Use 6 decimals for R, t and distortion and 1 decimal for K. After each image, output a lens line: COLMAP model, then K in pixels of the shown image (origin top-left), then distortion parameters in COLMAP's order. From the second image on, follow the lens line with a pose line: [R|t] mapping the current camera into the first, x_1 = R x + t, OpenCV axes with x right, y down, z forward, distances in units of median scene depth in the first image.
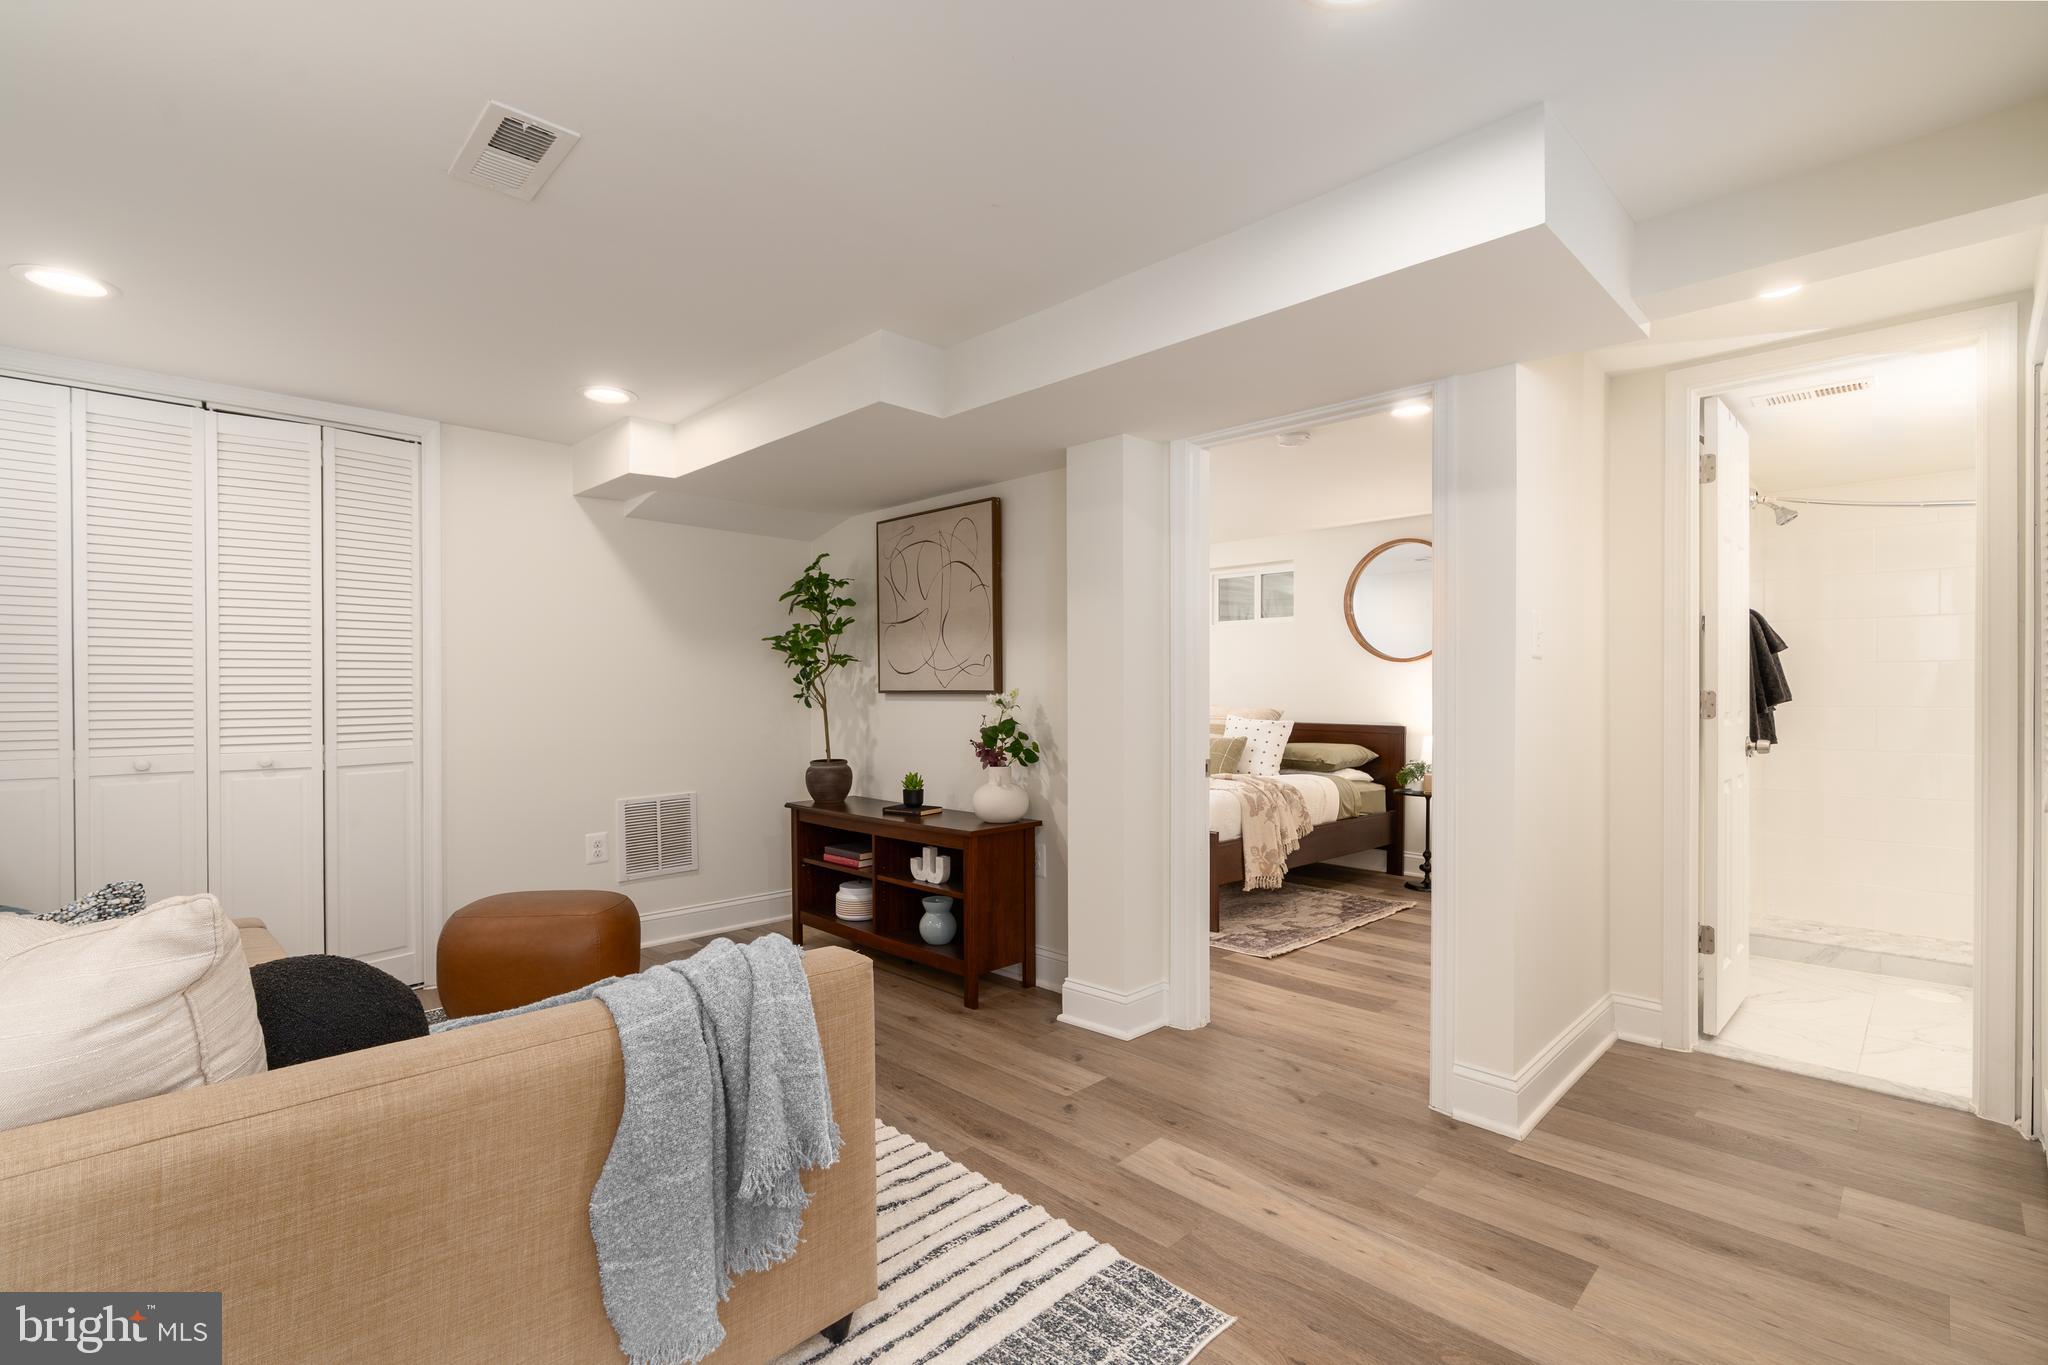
lens RADIAL K [[939.7, 0, 1007.6], [0, 939.7, 688.2], [0, 0, 1]] dist [0.006562, 0.000172]
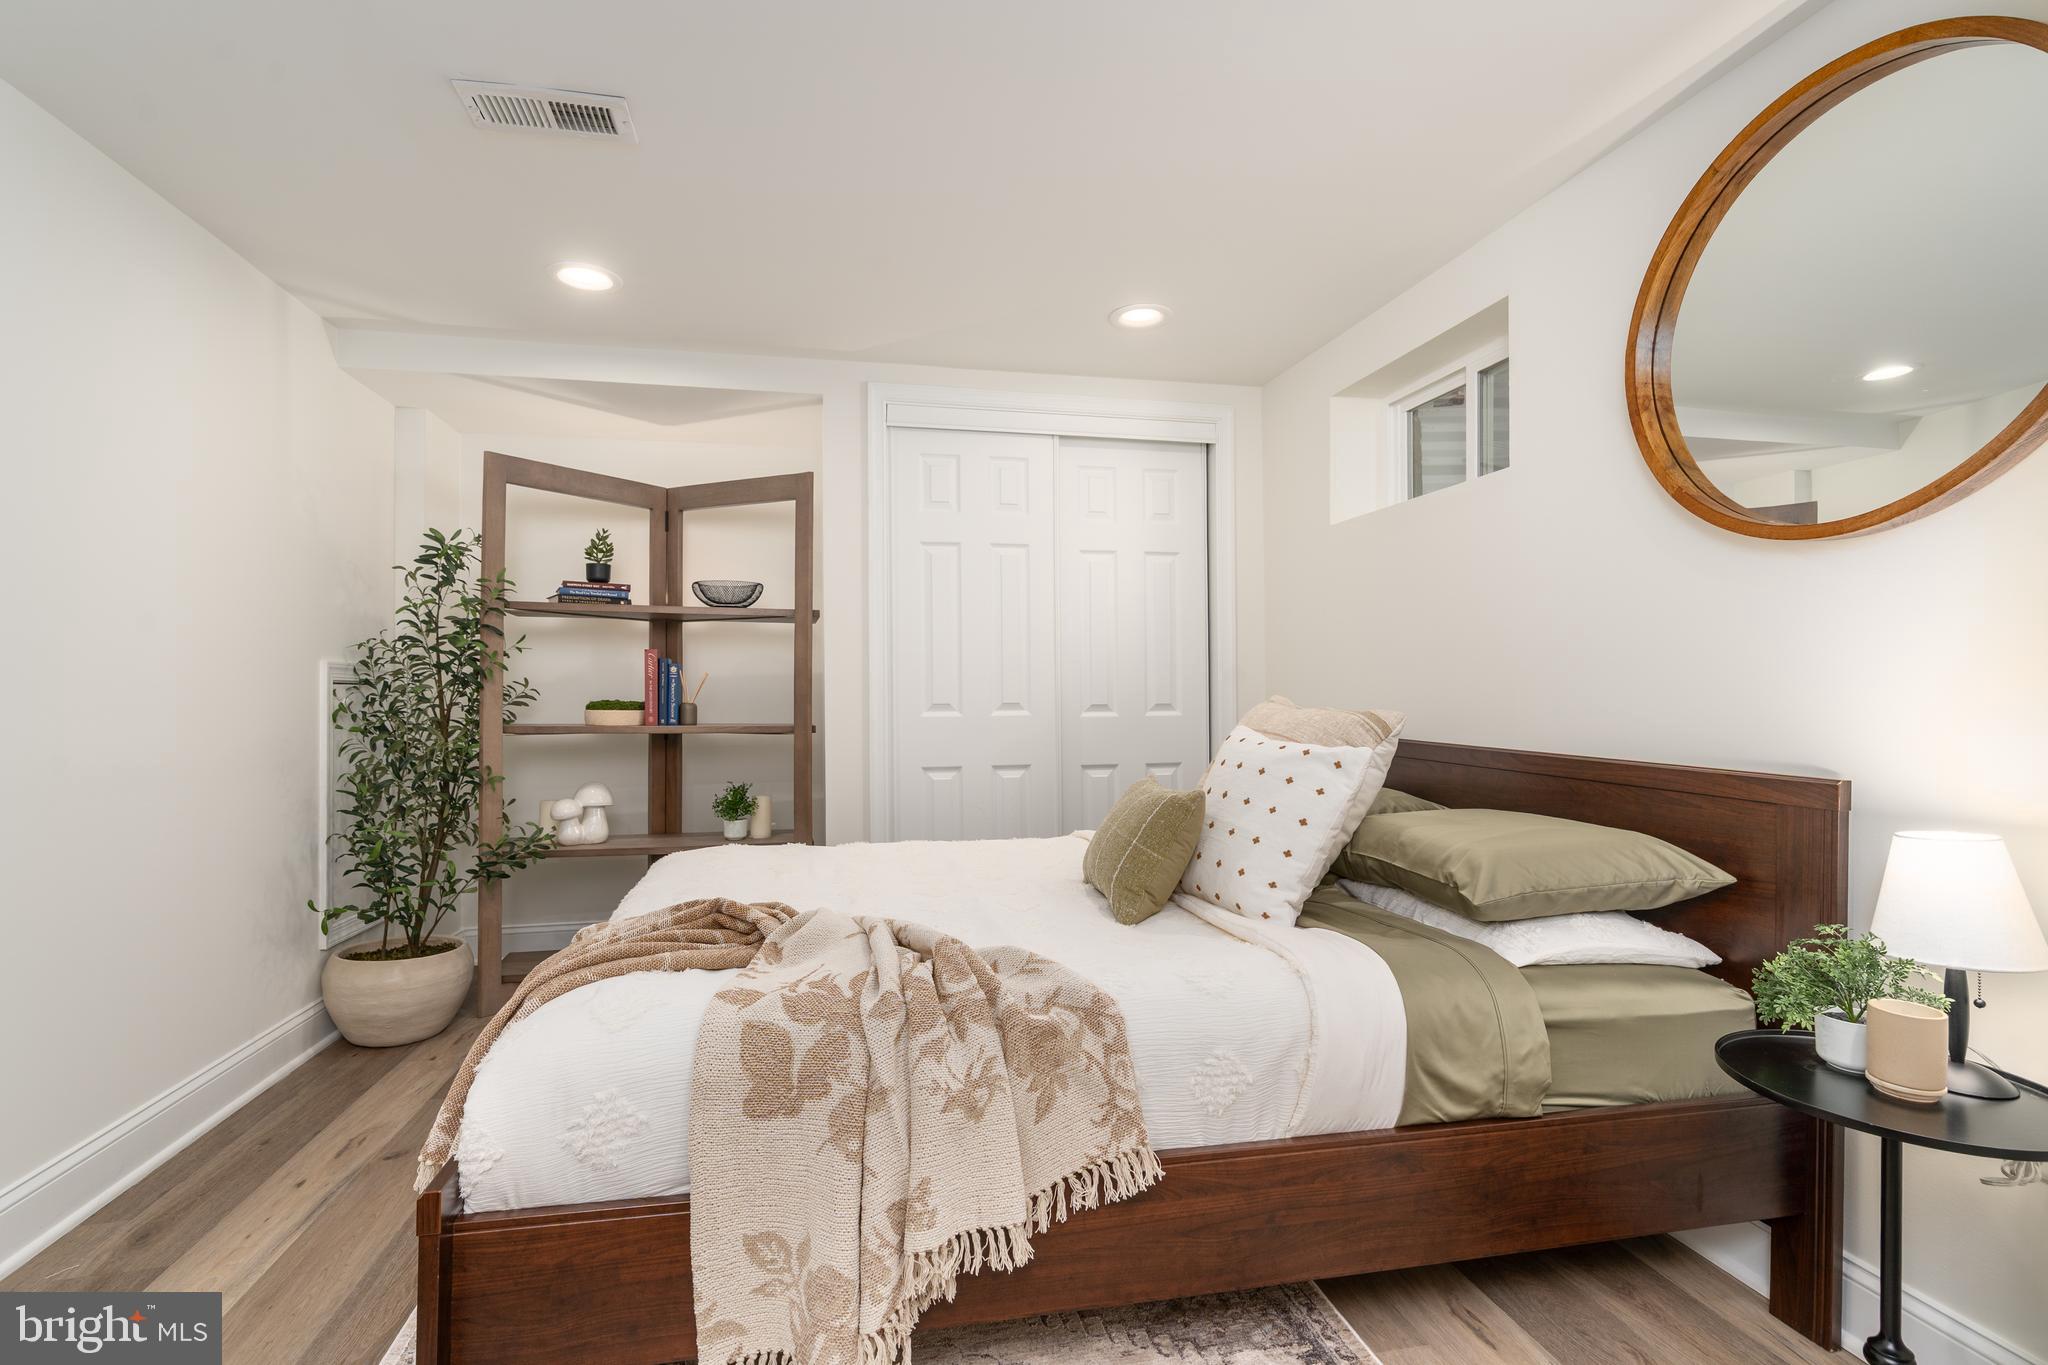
lens RADIAL K [[939.7, 0, 1007.6], [0, 939.7, 688.2], [0, 0, 1]] dist [0.006562, 0.000172]
pose [[0.838790, -0.003900, -0.544441, 0.377697], [0.004734, 0.999989, 0.000129, 0.013627], [0.544434, -0.002685, 0.838799, 0.669245]]
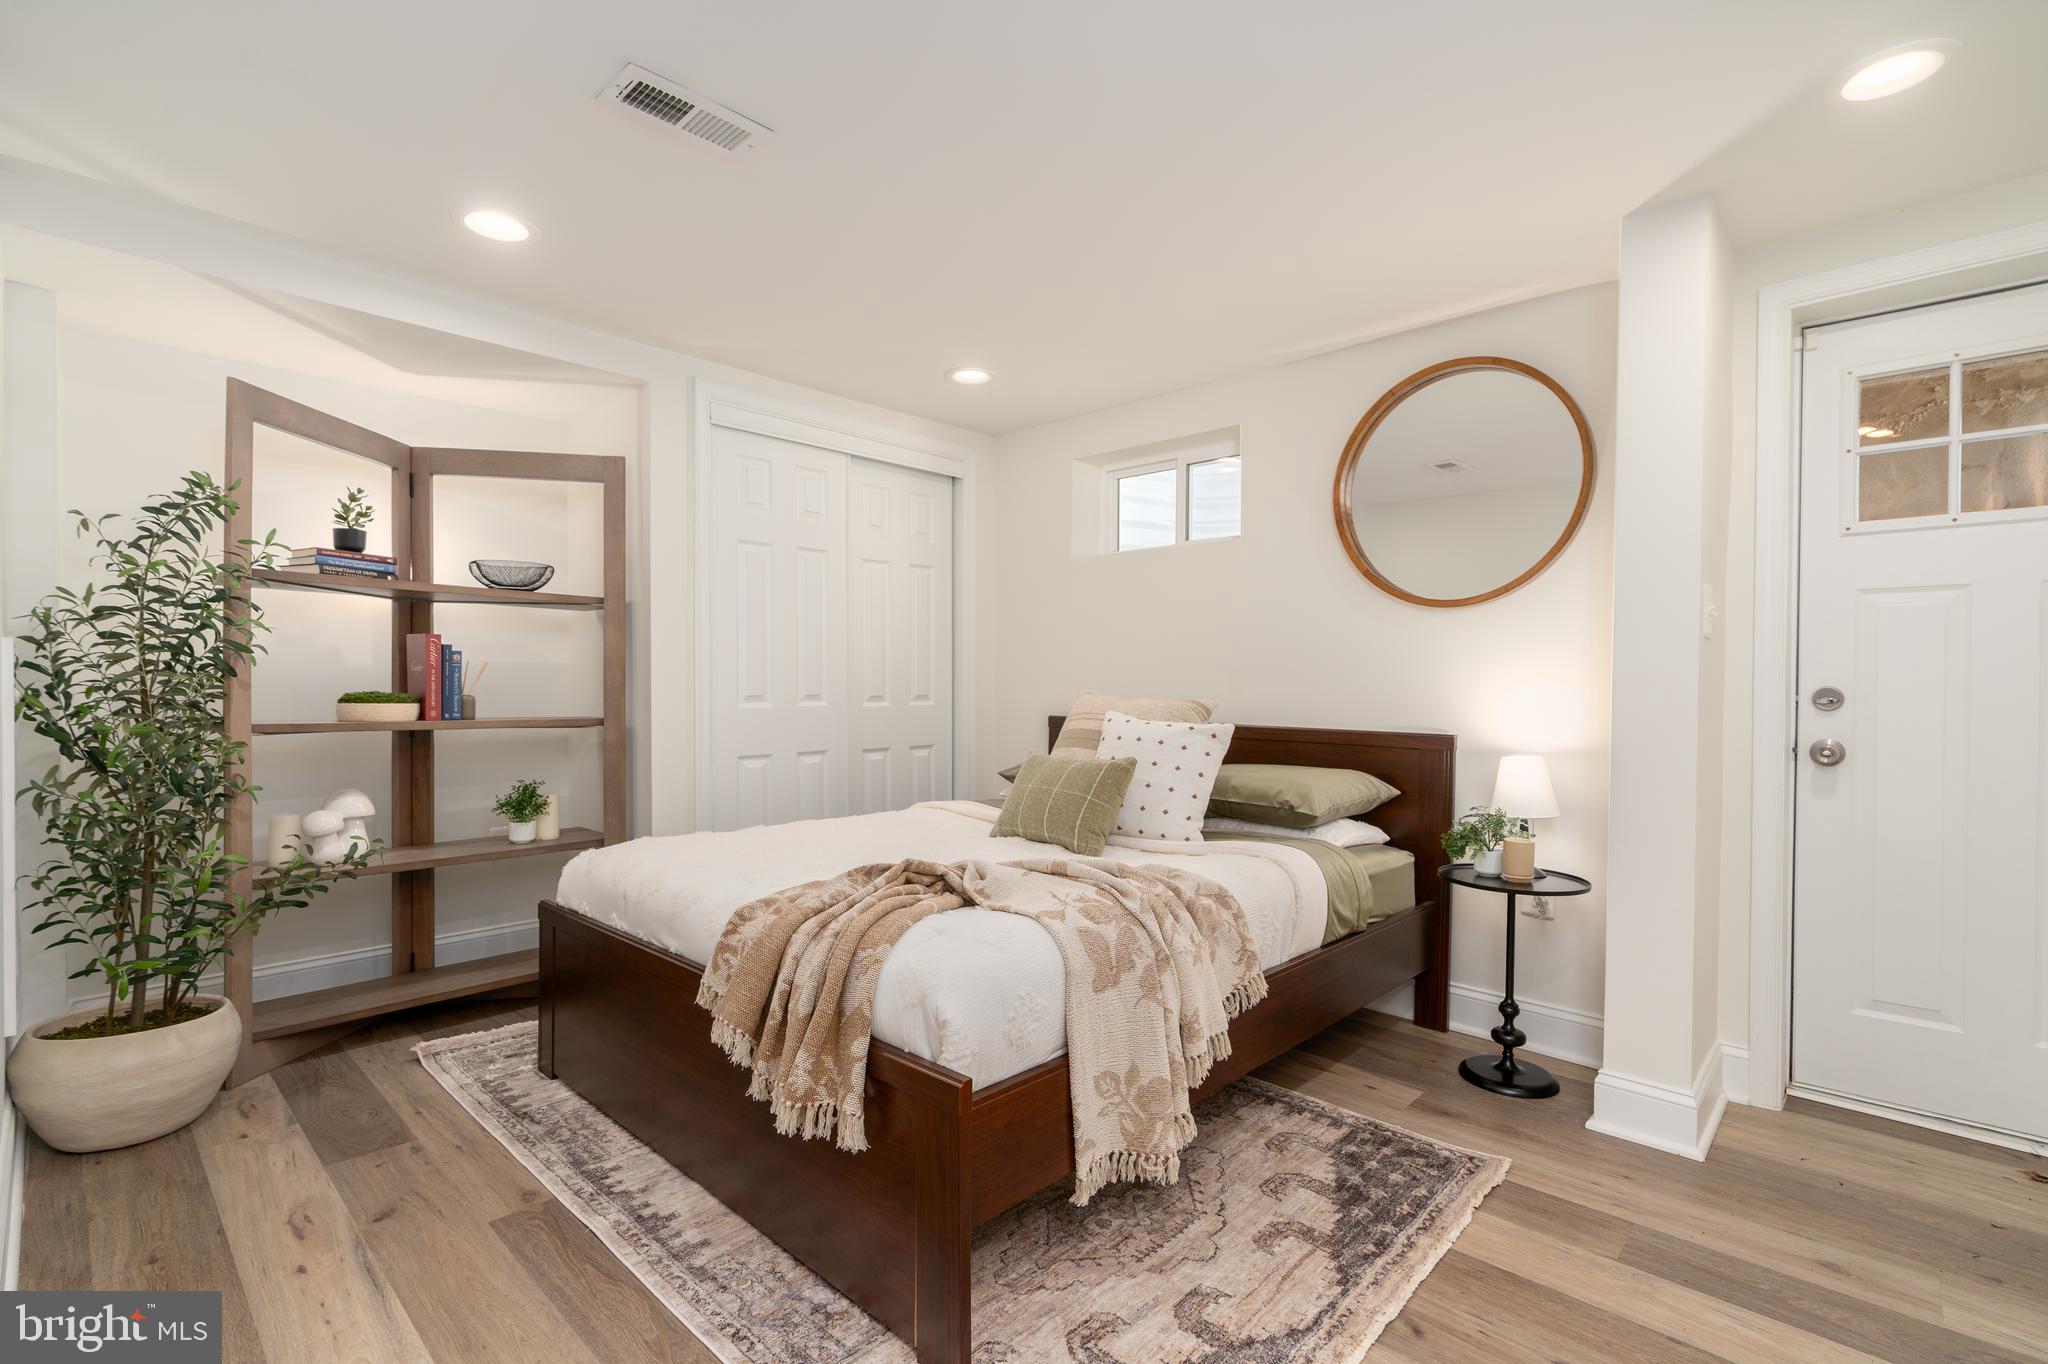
lens RADIAL K [[939.7, 0, 1007.6], [0, 939.7, 687.7], [0, 0, 1]] dist [0.006562, 0.000172]
pose [[0.999542, 0.004085, 0.029977, 0.173803], [-0.004398, 0.999936, 0.010404, 0.011153], [-0.029932, -0.010531, 0.999496, 0.519140]]
